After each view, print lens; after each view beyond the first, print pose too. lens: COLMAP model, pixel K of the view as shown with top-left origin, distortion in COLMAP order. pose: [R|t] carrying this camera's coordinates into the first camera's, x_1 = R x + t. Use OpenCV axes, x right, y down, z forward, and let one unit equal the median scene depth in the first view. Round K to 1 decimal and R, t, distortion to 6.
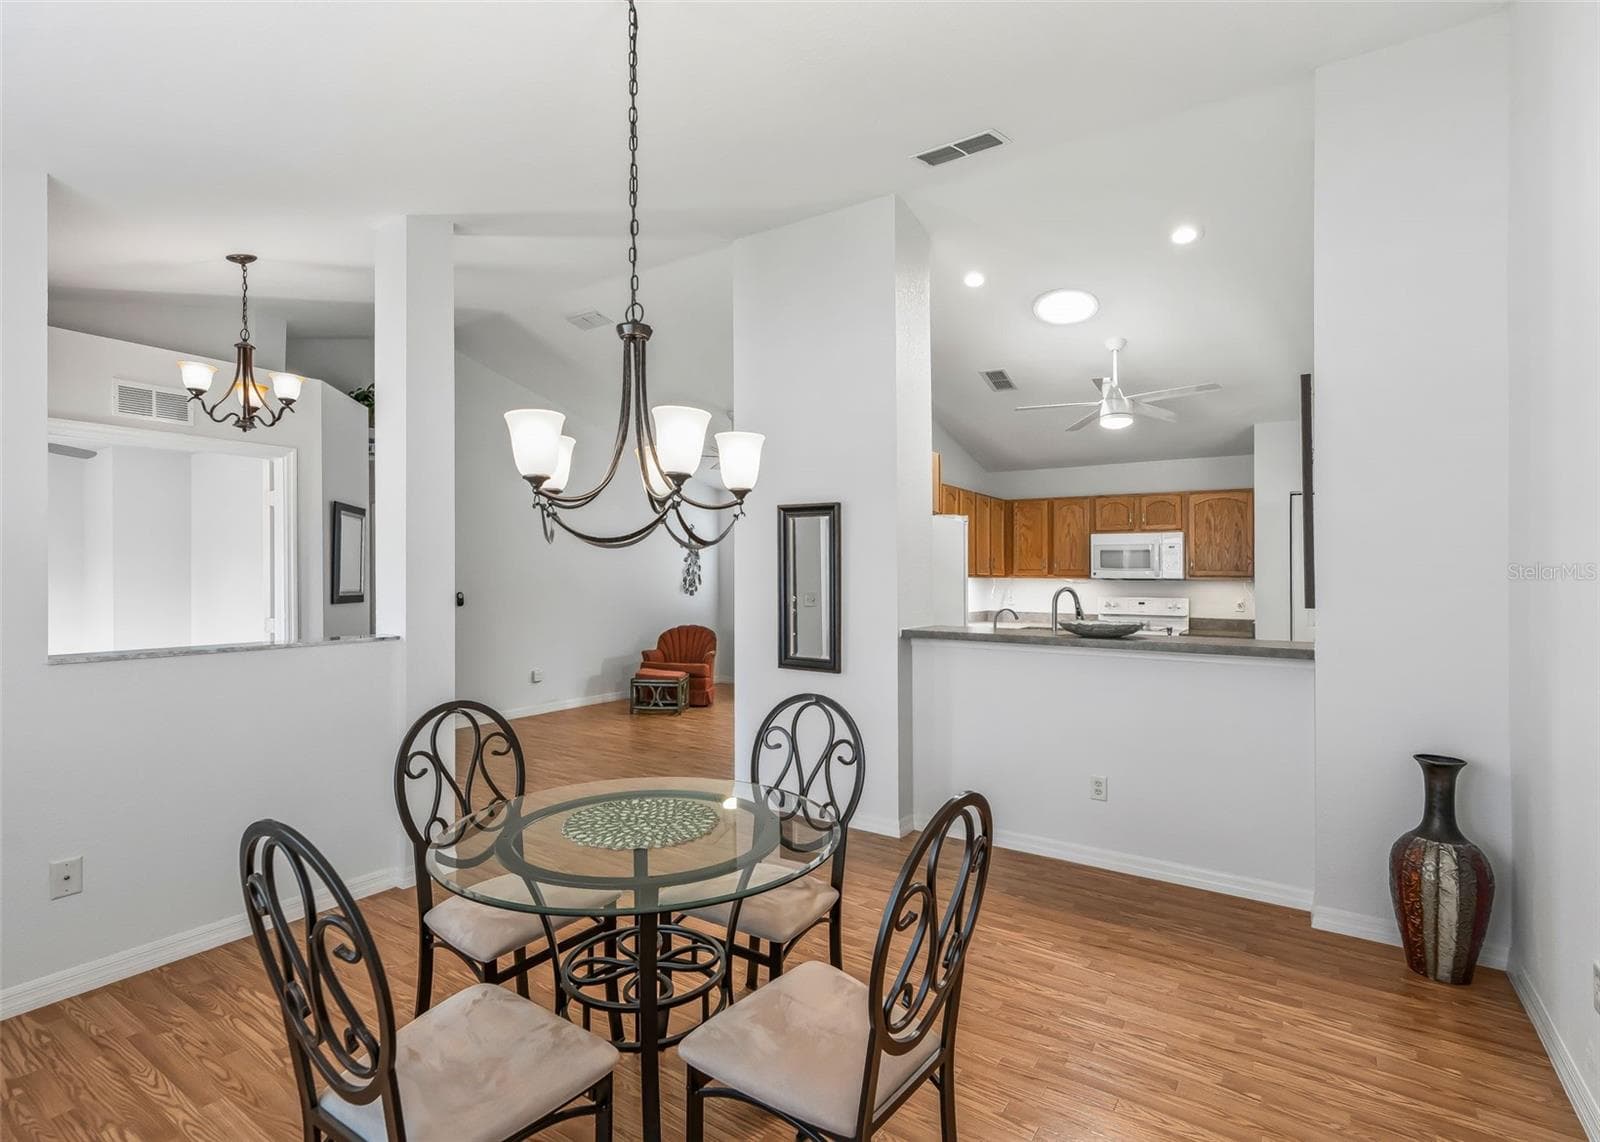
lens RADIAL K [[780.9, 0, 787.8], [0, 780.9, 573.0], [0, 0, 1]] dist [-0.001987, -0.000481]
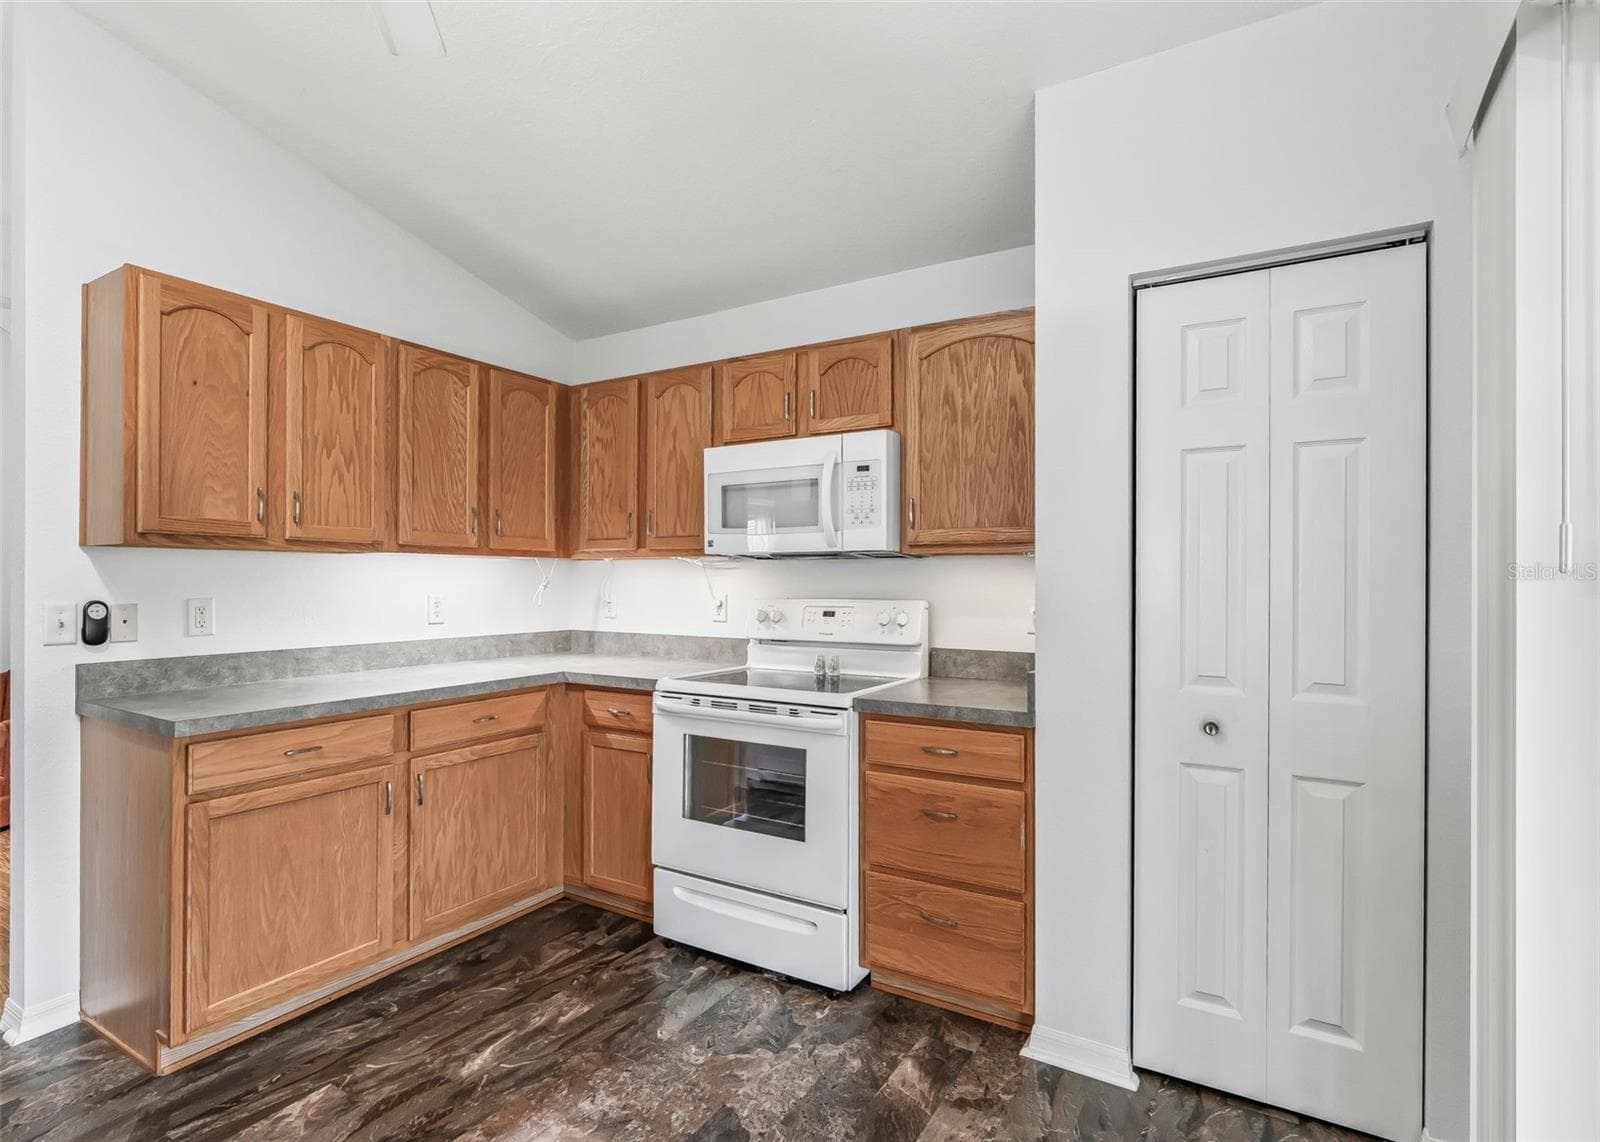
lens RADIAL K [[799.0, 0, 791.9], [0, 799.0, 582.3], [0, 0, 1]] dist [-0.003006, -0.000395]
pose [[0.998987, -0.008703, 0.044148, 0.424909], [0.008211, 0.999902, 0.011317, 0.017379], [-0.044242, -0.010943, 0.998961, 0.586709]]
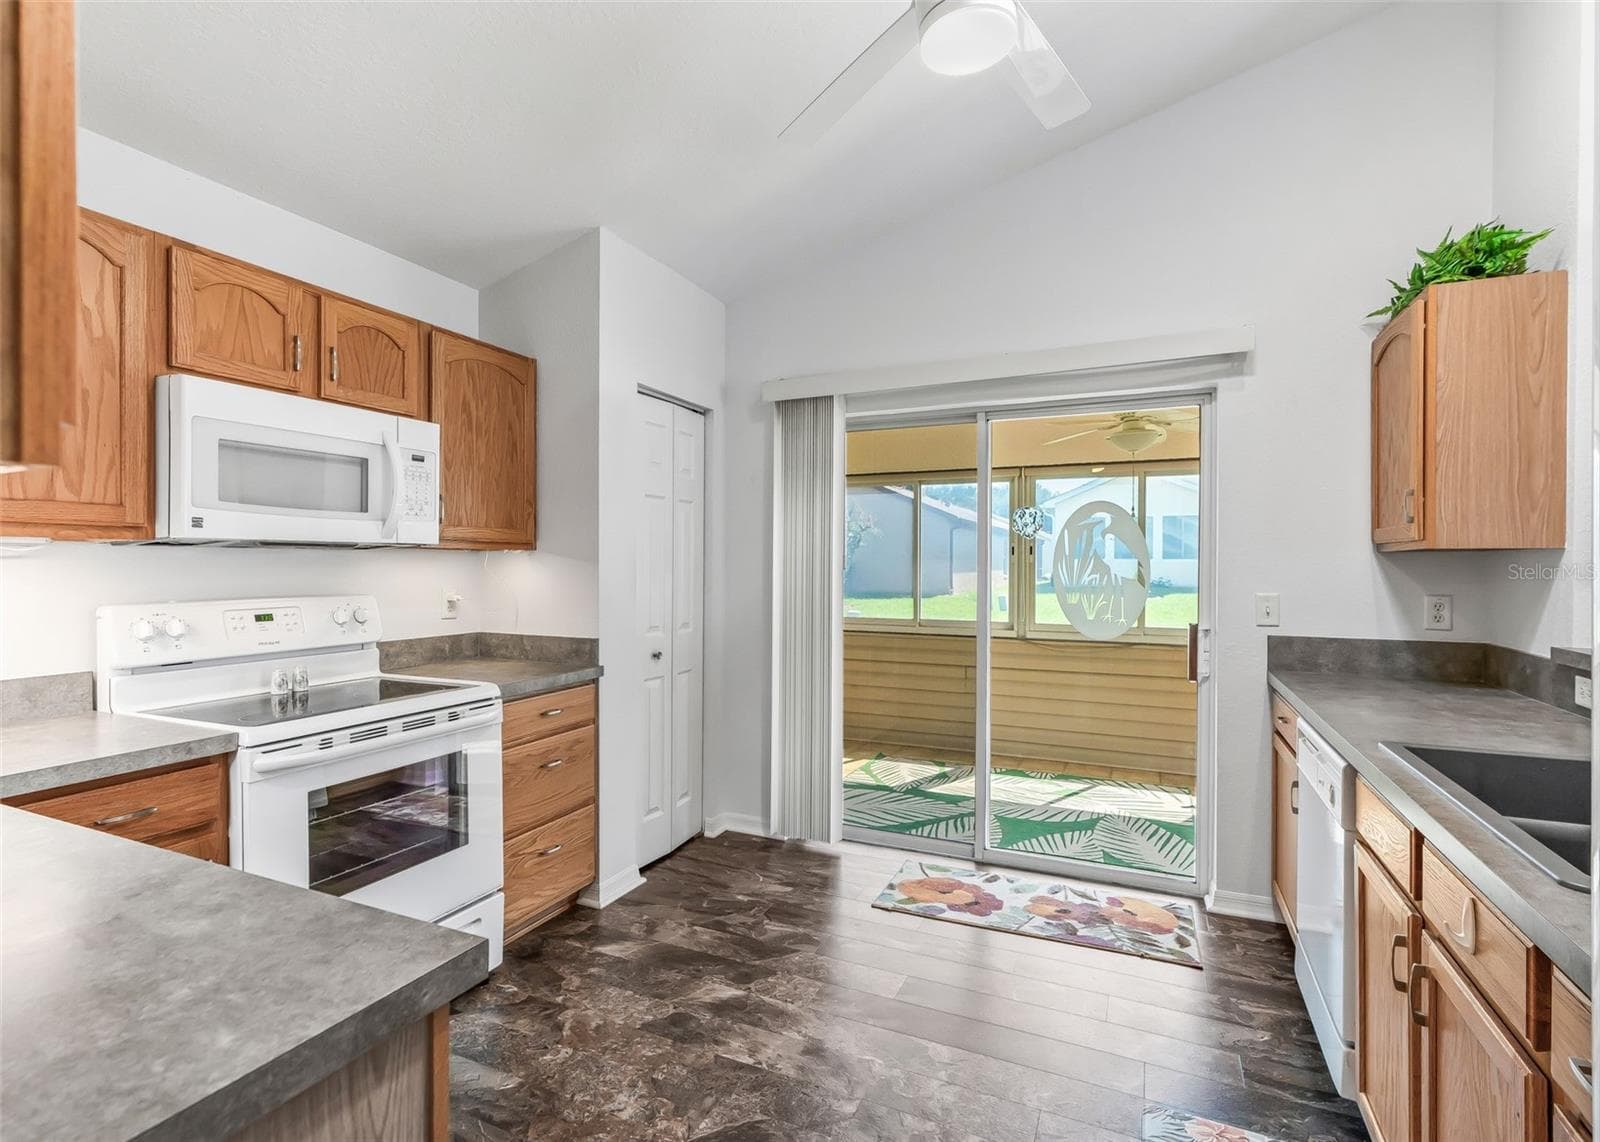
lens RADIAL K [[780.9, 0, 787.8], [0, 780.9, 573.0], [0, 0, 1]] dist [-0.001987, -0.000481]
pose [[-0.158630, -0.023163, 0.987066, 0.092846], [-0.014198, 0.999675, 0.021177, 0.010134], [-0.987236, -0.010655, -0.158907, 0.857057]]
